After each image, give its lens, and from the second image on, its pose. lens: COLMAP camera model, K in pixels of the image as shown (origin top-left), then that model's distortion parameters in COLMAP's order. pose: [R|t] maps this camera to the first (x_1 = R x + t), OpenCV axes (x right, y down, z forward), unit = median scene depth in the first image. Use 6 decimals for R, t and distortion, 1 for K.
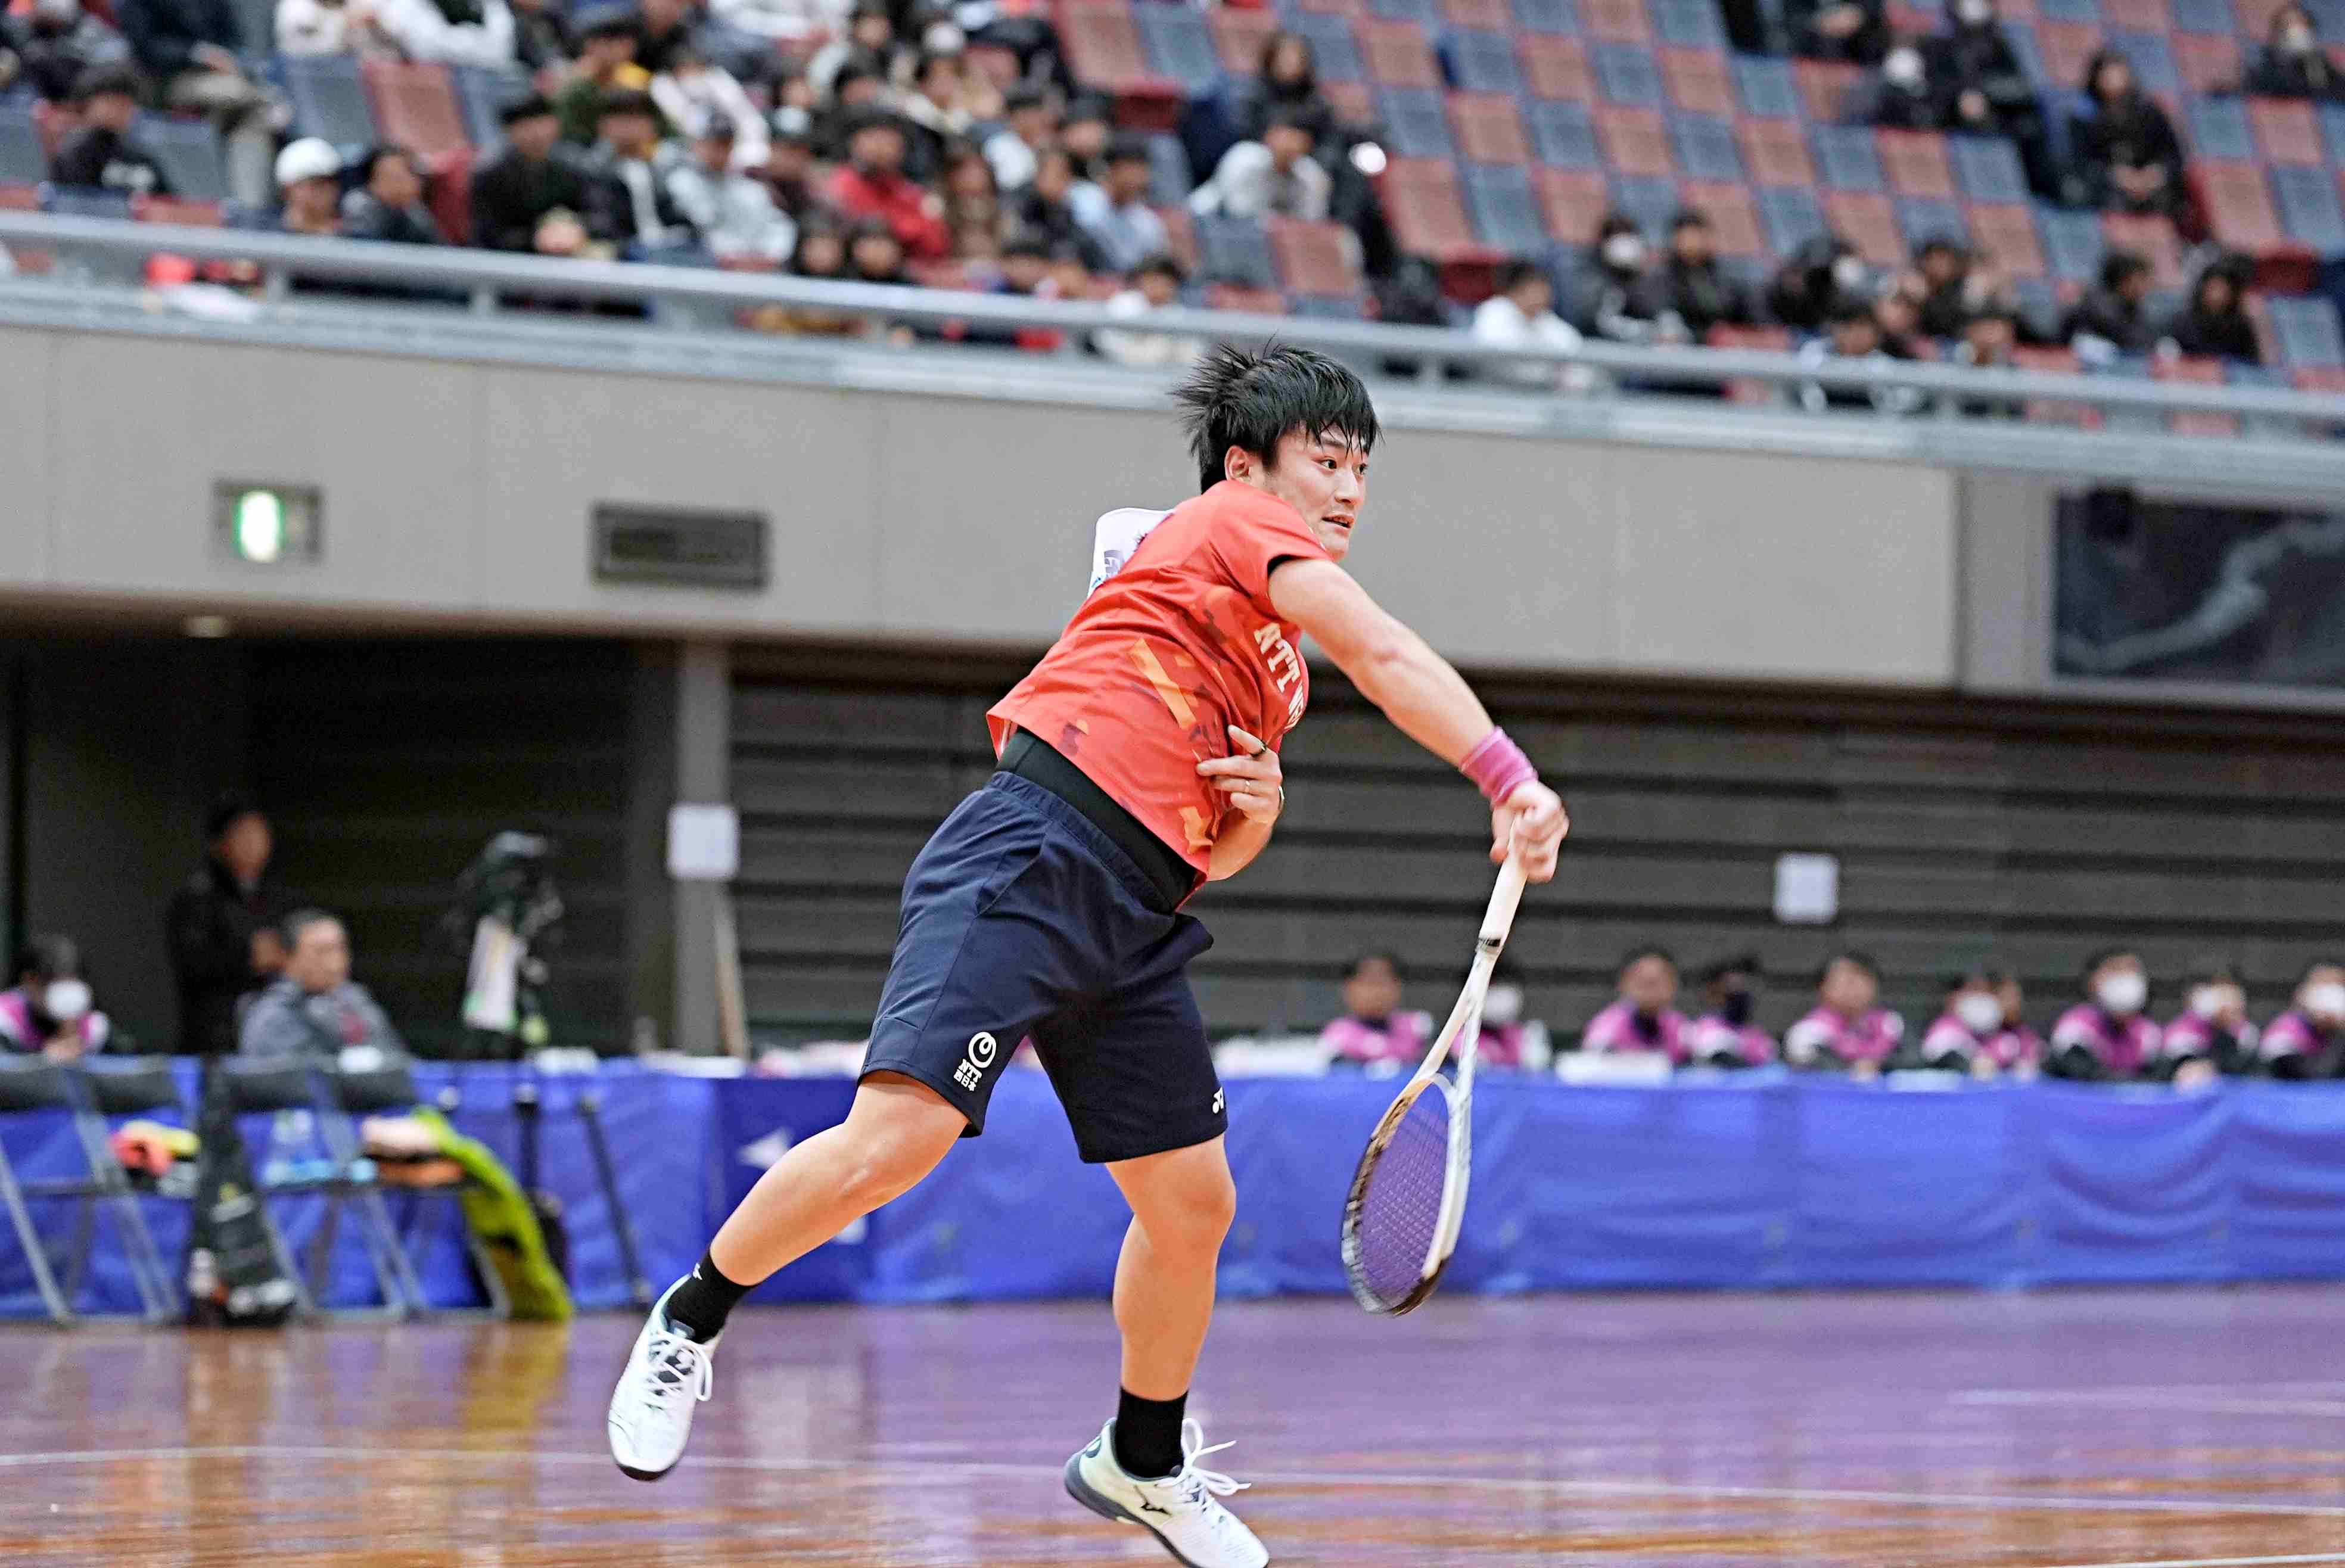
lens RADIAL K [[14853.4, 0, 1178.5], [0, 14853.4, 788.2], [0, 0, 1]] dist [1.384249, 0.000000]
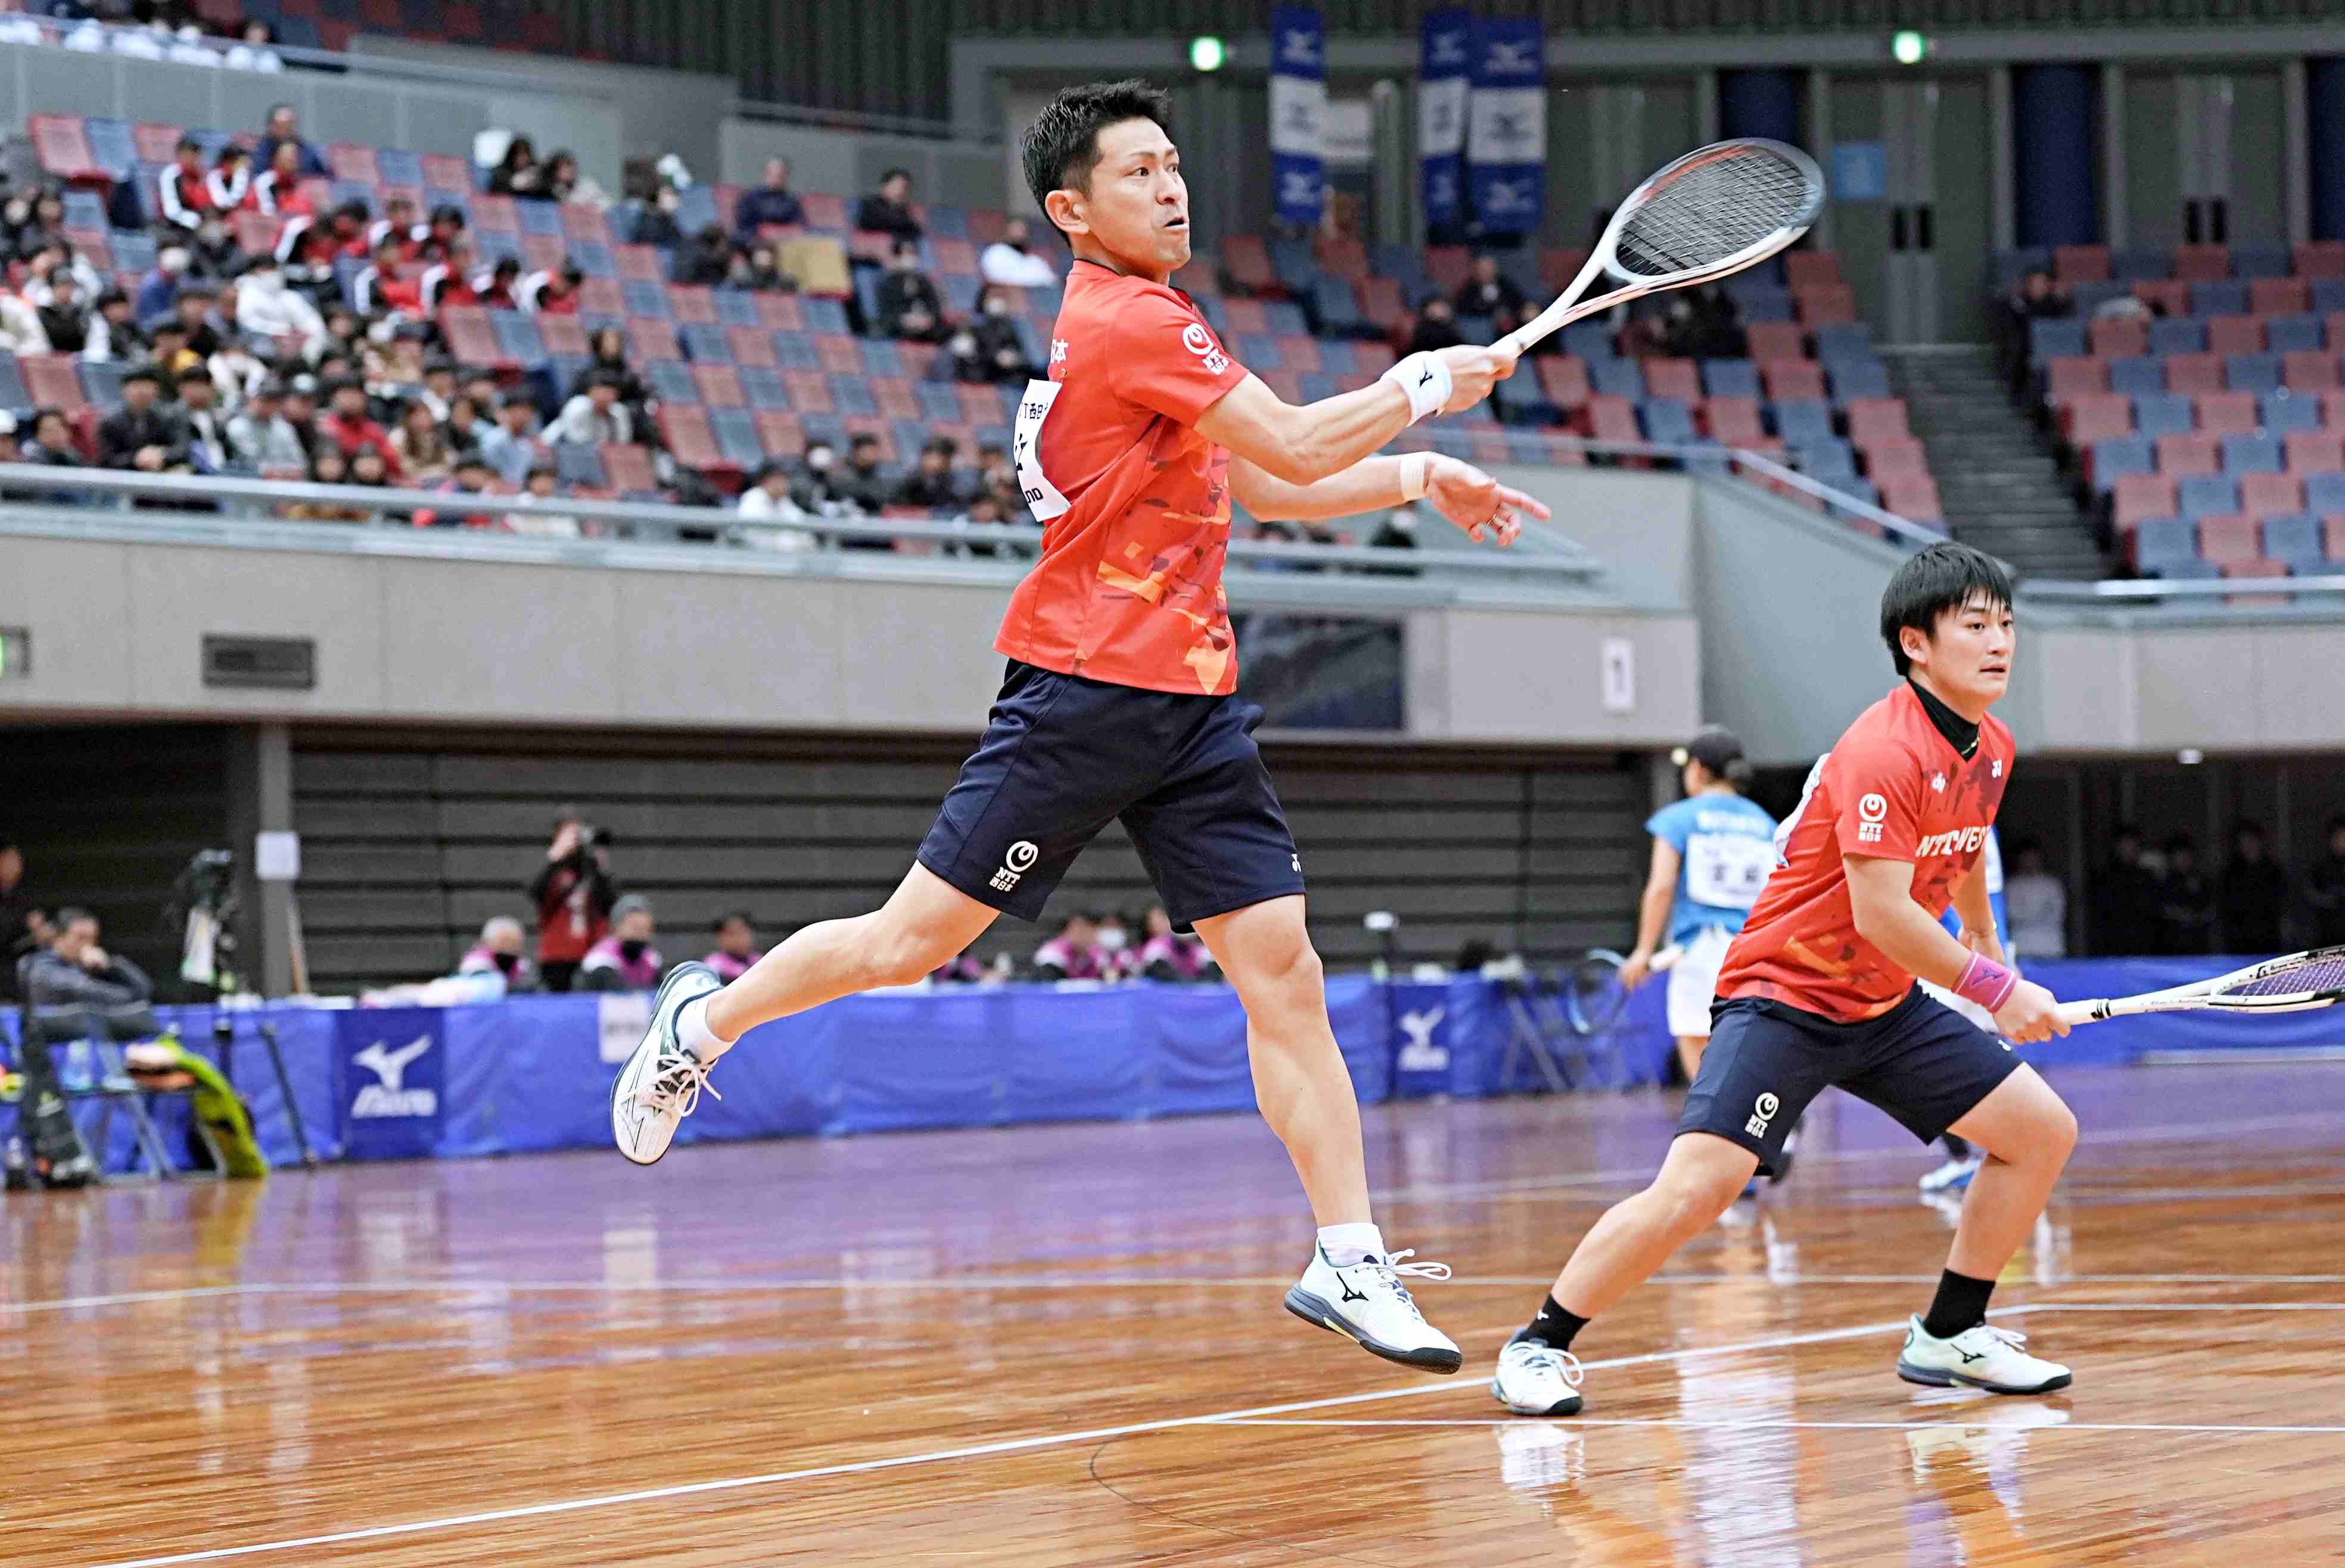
lens RADIAL K [[8428.4, 0, 1179.6], [0, 8428.4, 712.8], [0, 0, 1]] dist [0.254180, 0.000000]
pose [[0.991022, -0.027750, 0.130788, -0.053118], [0.029521, 0.999497, -0.011621, 0.001782], [-0.130400, 0.015378, 0.991342, 0.133932]]
